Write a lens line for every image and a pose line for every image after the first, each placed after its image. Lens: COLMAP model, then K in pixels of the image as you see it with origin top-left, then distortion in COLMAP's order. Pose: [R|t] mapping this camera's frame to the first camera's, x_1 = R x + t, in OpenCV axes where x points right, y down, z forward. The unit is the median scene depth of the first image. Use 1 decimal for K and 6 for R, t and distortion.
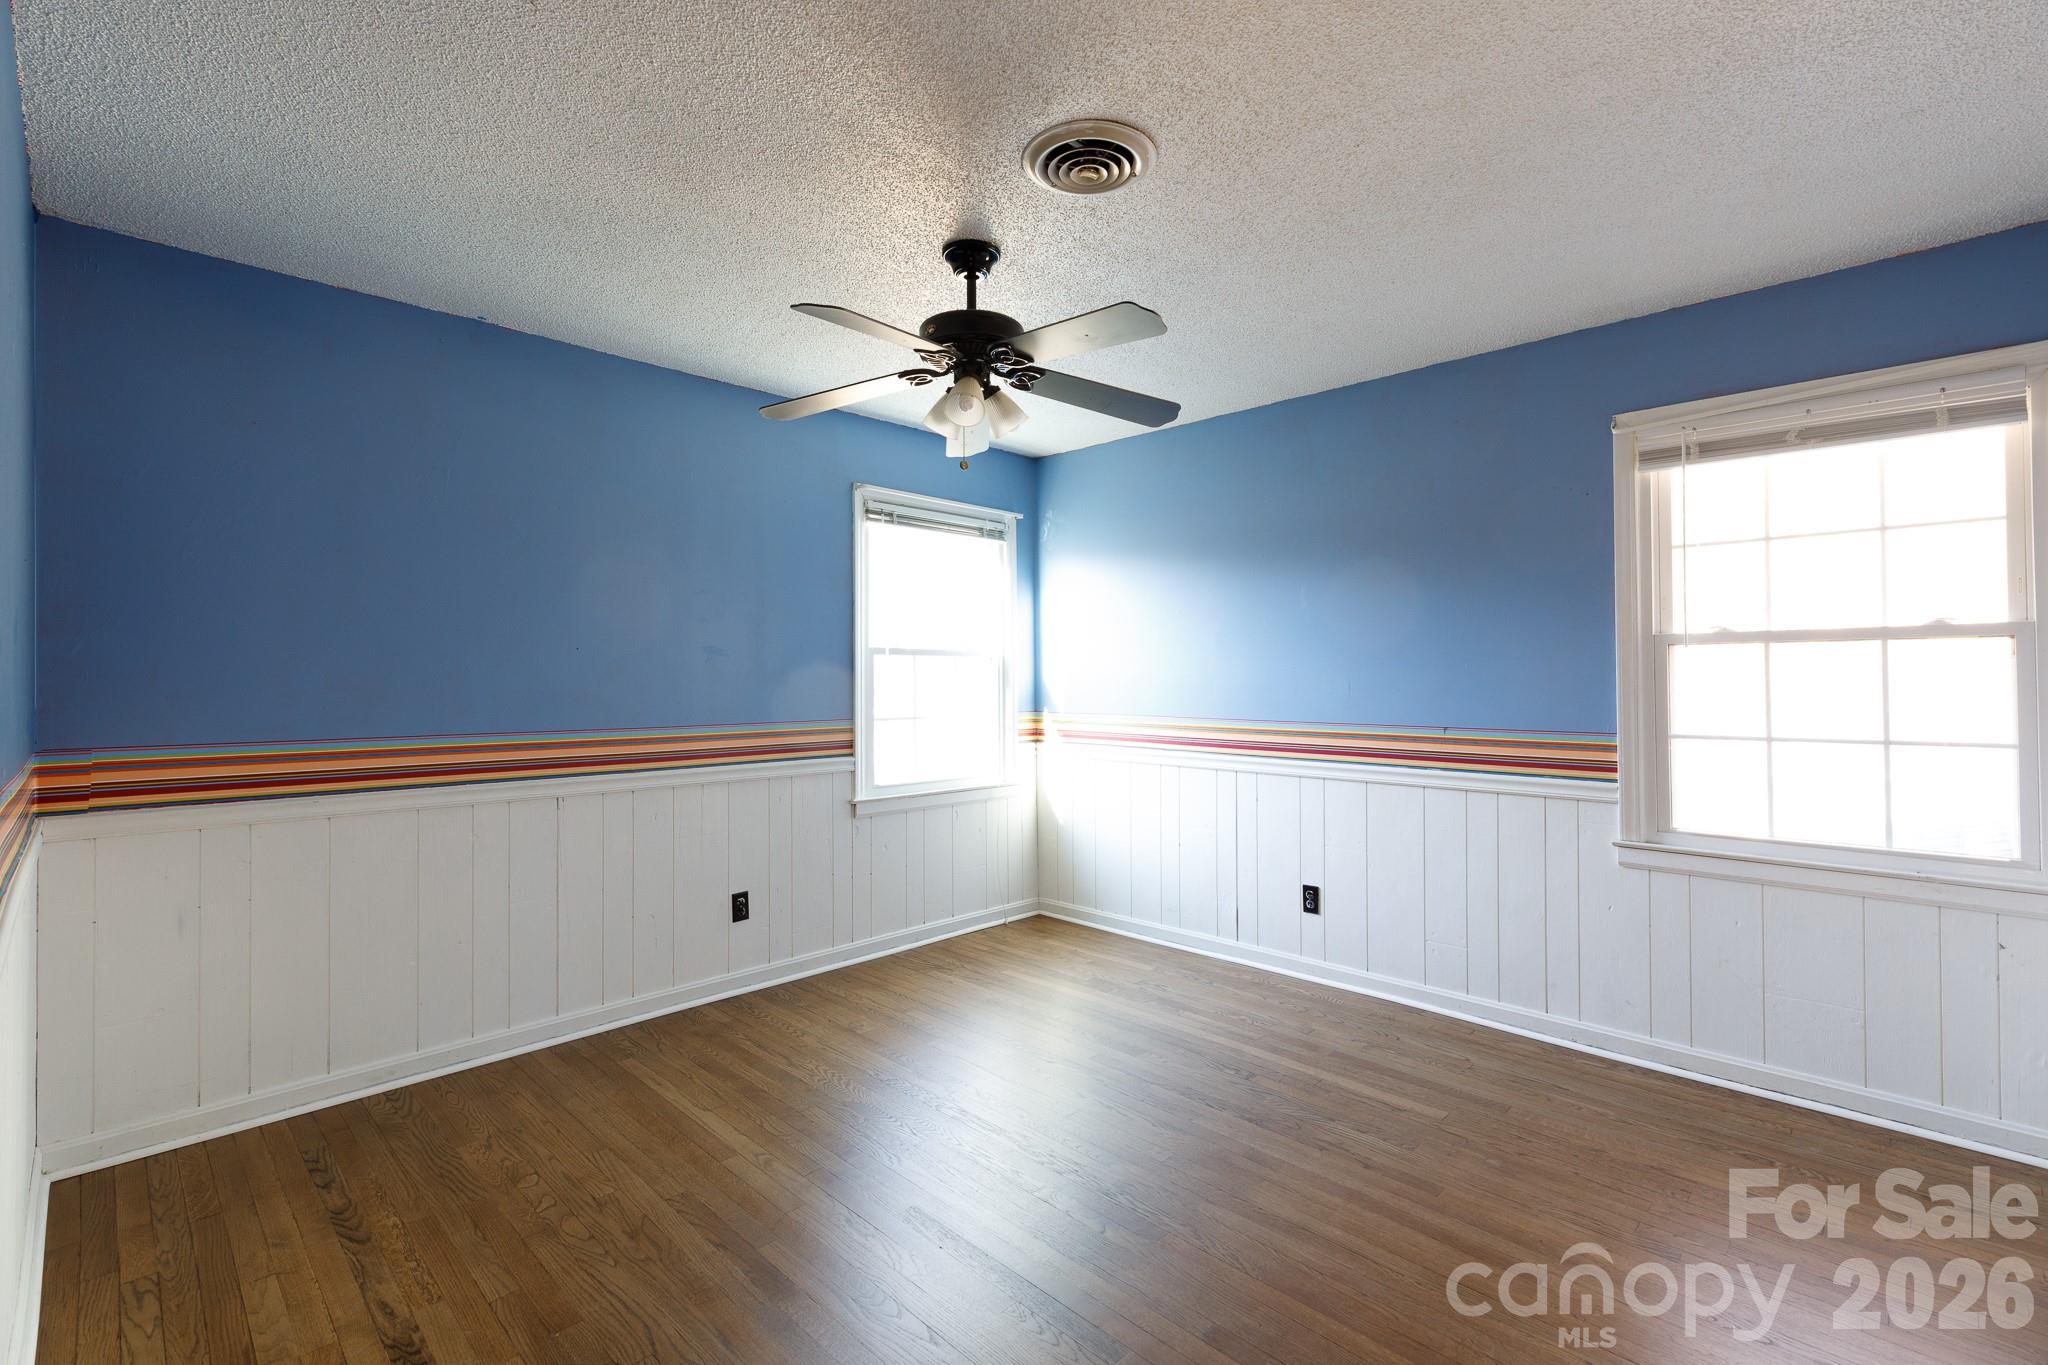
lens RADIAL K [[895.9, 0, 1024.0], [0, 895.9, 682.5], [0, 0, 1]] dist [-0.000353, -0.000380]
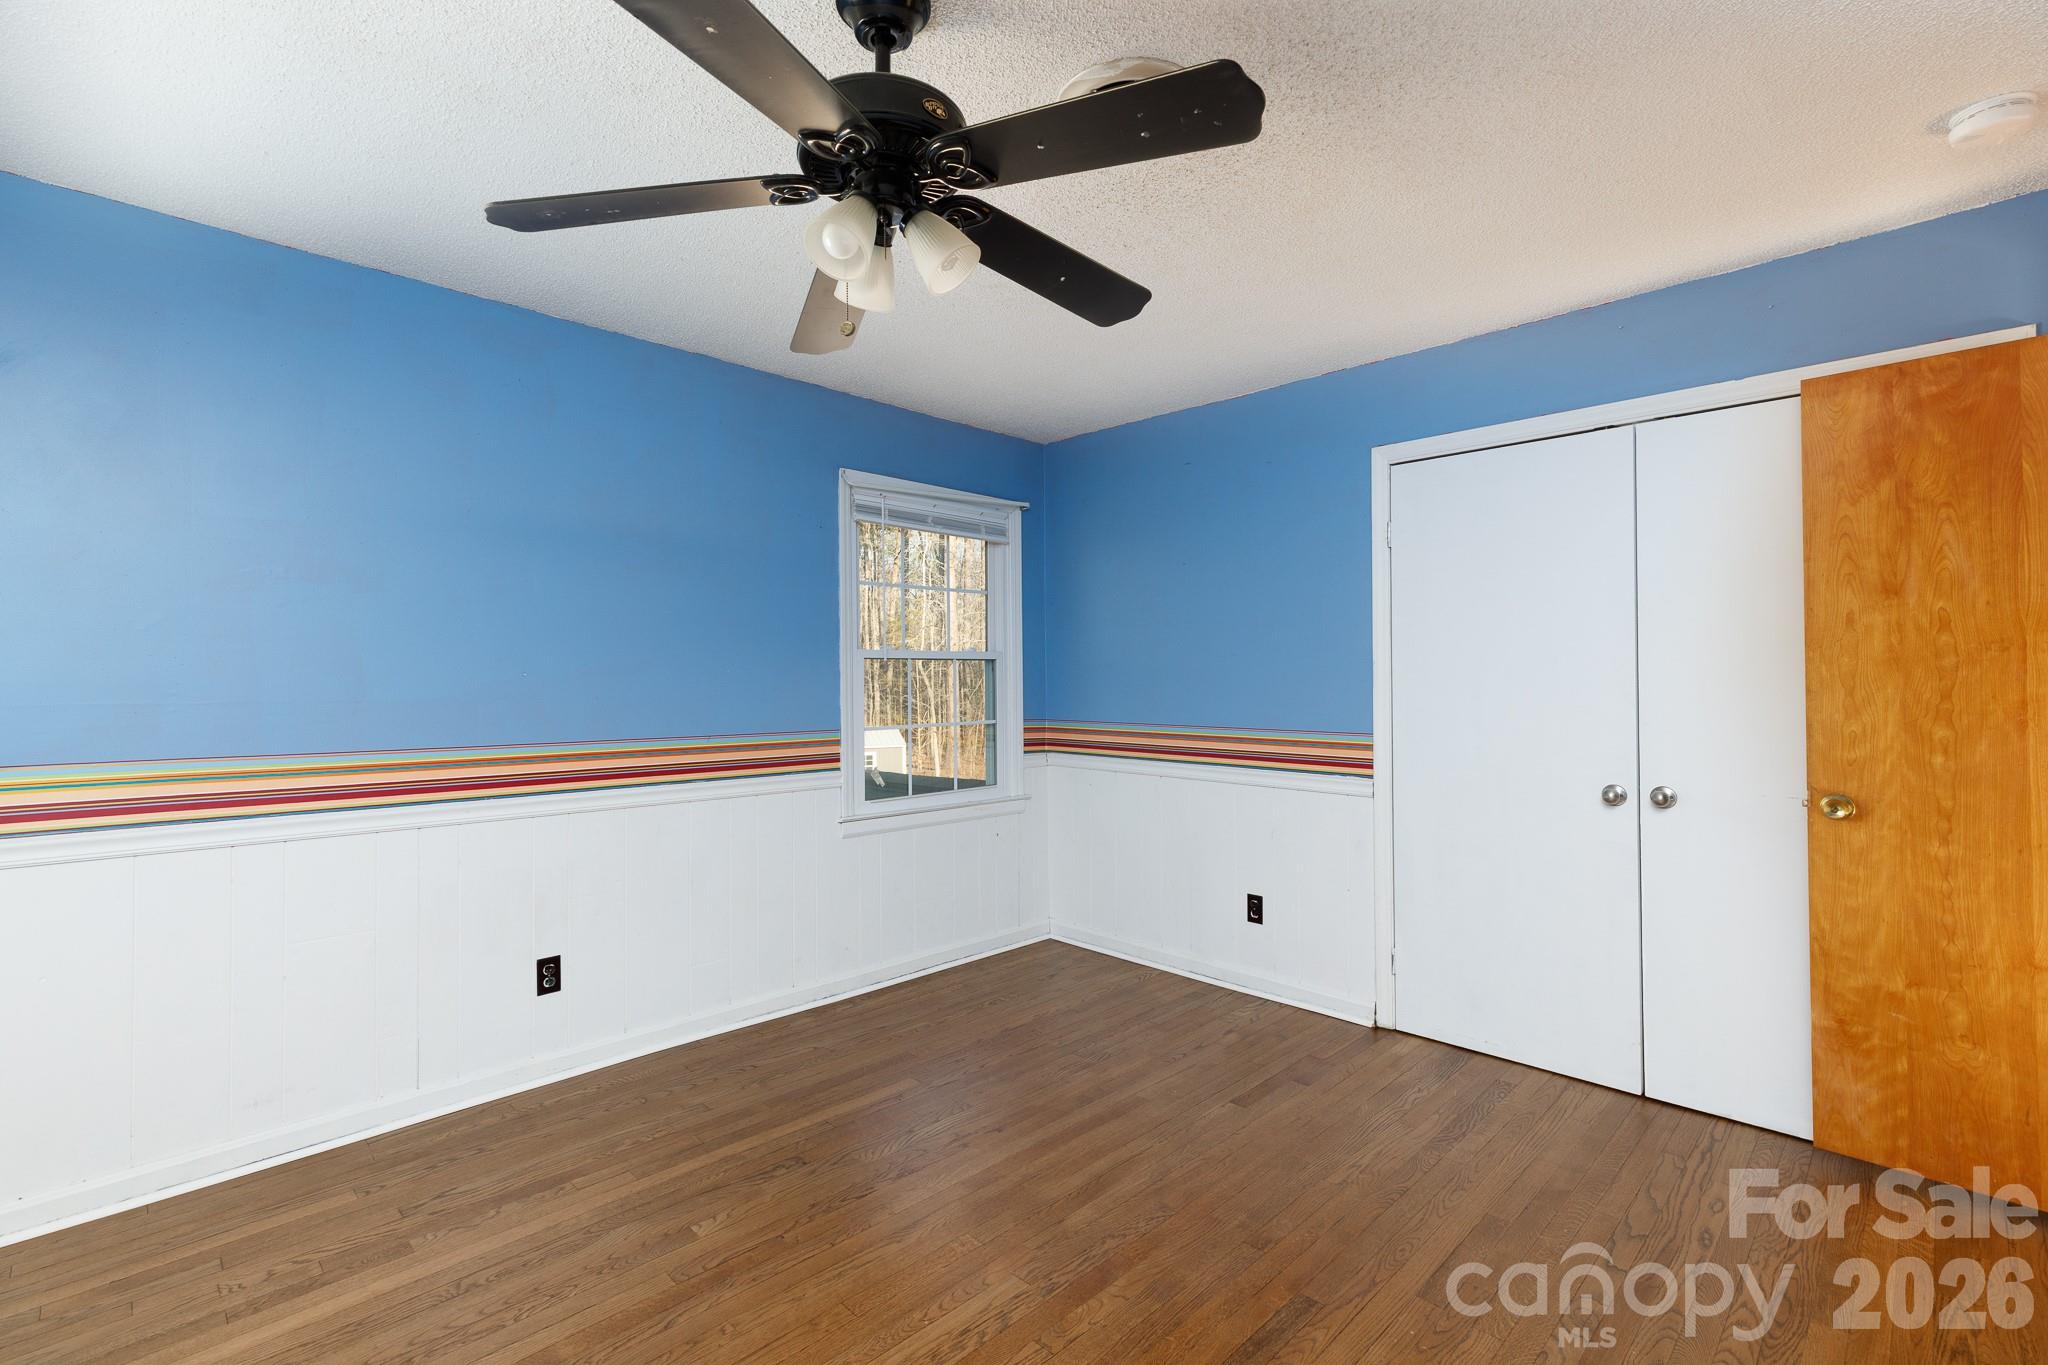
lens RADIAL K [[895.9, 0, 1024.0], [0, 895.9, 682.5], [0, 0, 1]] dist [-0.000353, -0.000380]
pose [[0.021625, 0.000411, 0.999766, -0.542405], [0.010966, 0.999940, -0.000648, -0.003781], [-0.999706, 0.010977, 0.021619, 0.717925]]
